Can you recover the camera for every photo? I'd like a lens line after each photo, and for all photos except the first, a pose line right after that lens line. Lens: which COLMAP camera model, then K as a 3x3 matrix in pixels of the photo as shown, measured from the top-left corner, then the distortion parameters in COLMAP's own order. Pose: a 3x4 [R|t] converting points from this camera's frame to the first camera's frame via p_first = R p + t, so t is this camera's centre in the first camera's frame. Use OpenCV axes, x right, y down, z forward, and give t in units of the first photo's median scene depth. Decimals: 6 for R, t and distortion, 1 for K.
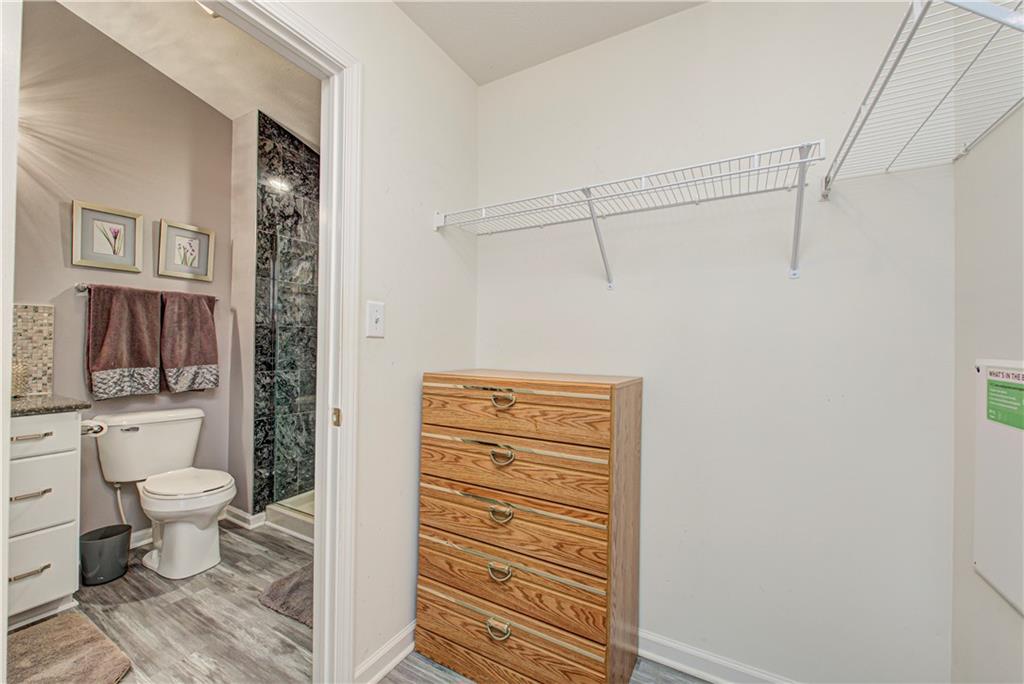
lens RADIAL K [[400.4, 0, 516.7], [0, 400.4, 343.1], [0, 0, 1]] dist [-0.002395, -0.001402]
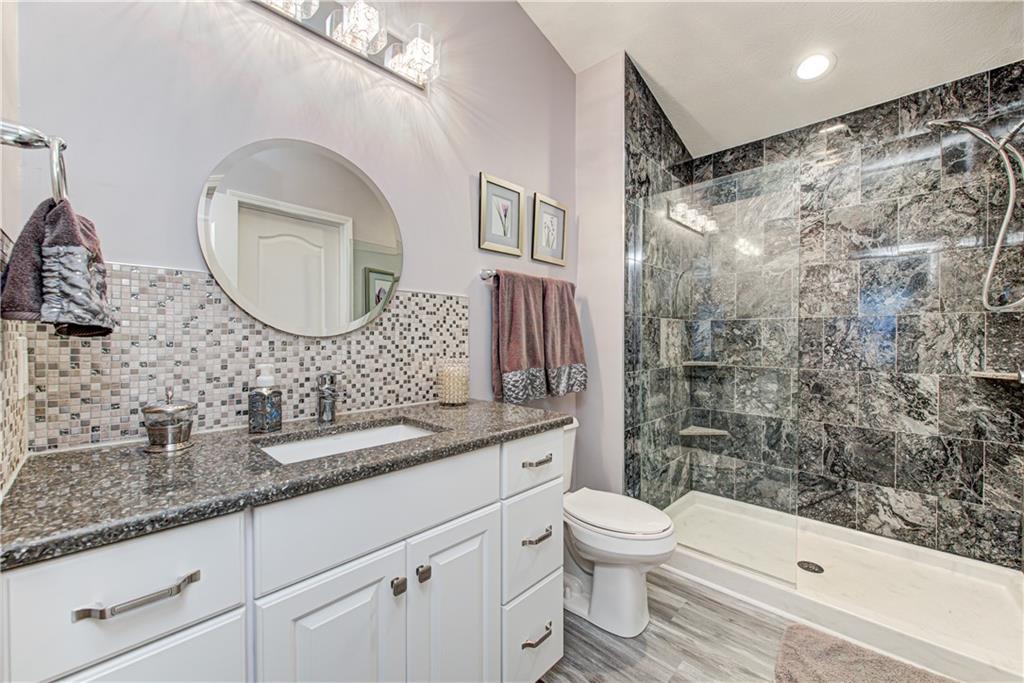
lens RADIAL K [[400.4, 0, 514.7], [0, 400.4, 343.4], [0, 0, 1]] dist [-0.002395, -0.001402]
pose [[0.965999, -0.001718, -0.258540, -0.640757], [0.007177, 0.999771, 0.020173, -0.006101], [0.258446, -0.021343, 0.965790, 0.140644]]
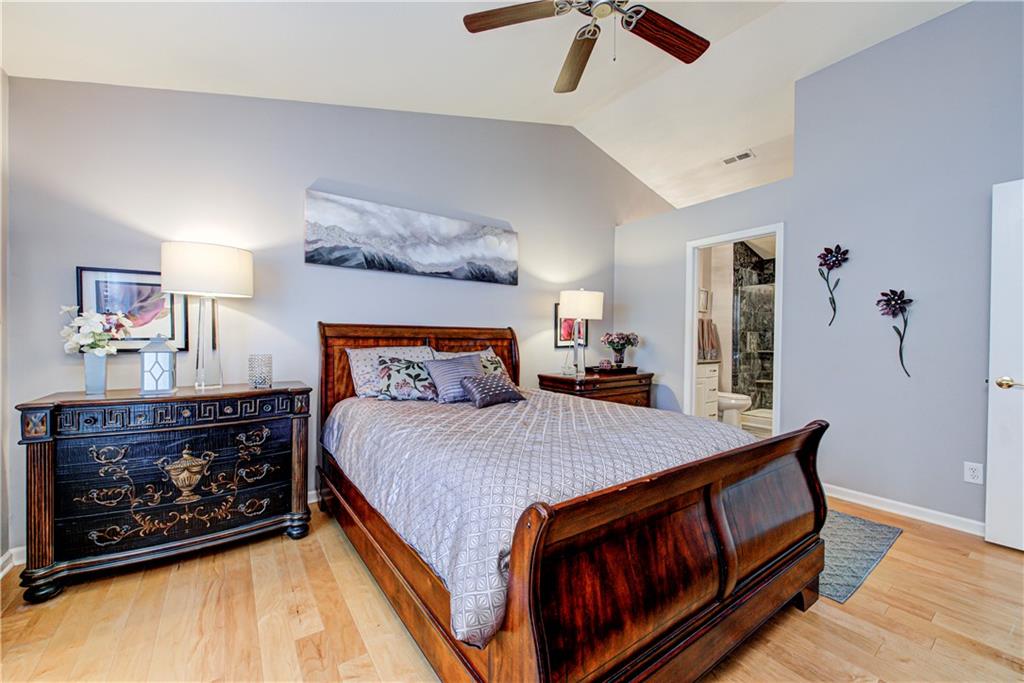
lens RADIAL K [[400.4, 0, 513.9], [0, 400.4, 343.0], [0, 0, 1]] dist [-0.002395, -0.001402]
pose [[0.903559, 0.006892, -0.428409, -0.774502], [-0.000624, 0.999891, 0.014770, -0.012862], [0.428464, -0.013078, 0.903464, -1.466227]]
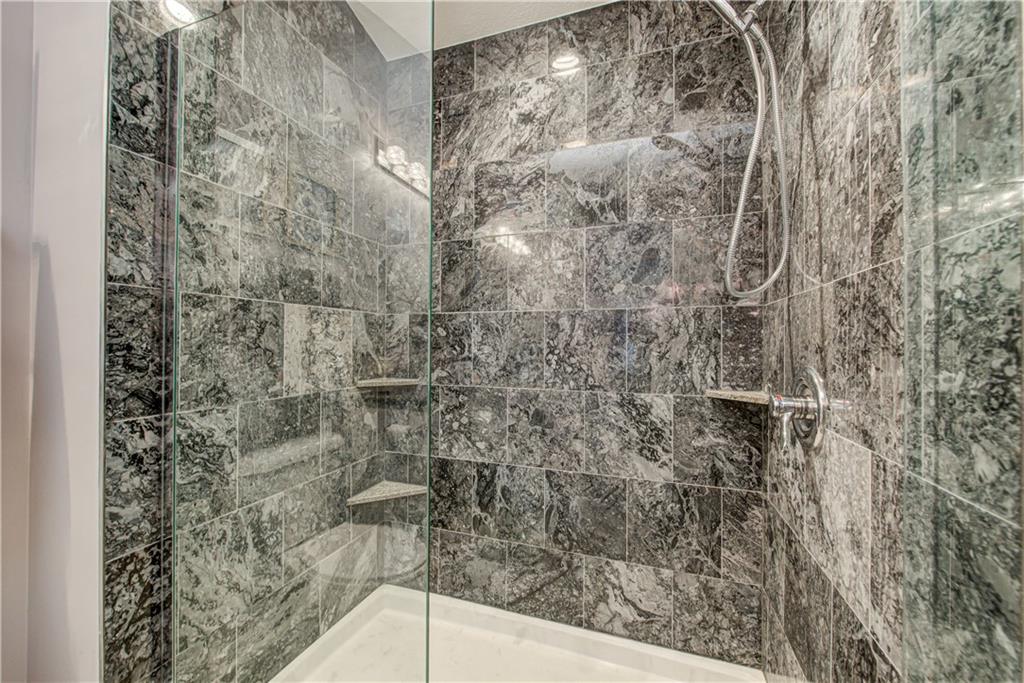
lens RADIAL K [[400.4, 0, 514.6], [0, 400.4, 343.7], [0, 0, 1]] dist [-0.002395, -0.001402]
pose [[0.984941, -0.000274, 0.172890, -0.359506], [-0.001037, 0.999971, 0.007494, 0.002675], [-0.172887, -0.007560, 0.984913, 0.588937]]
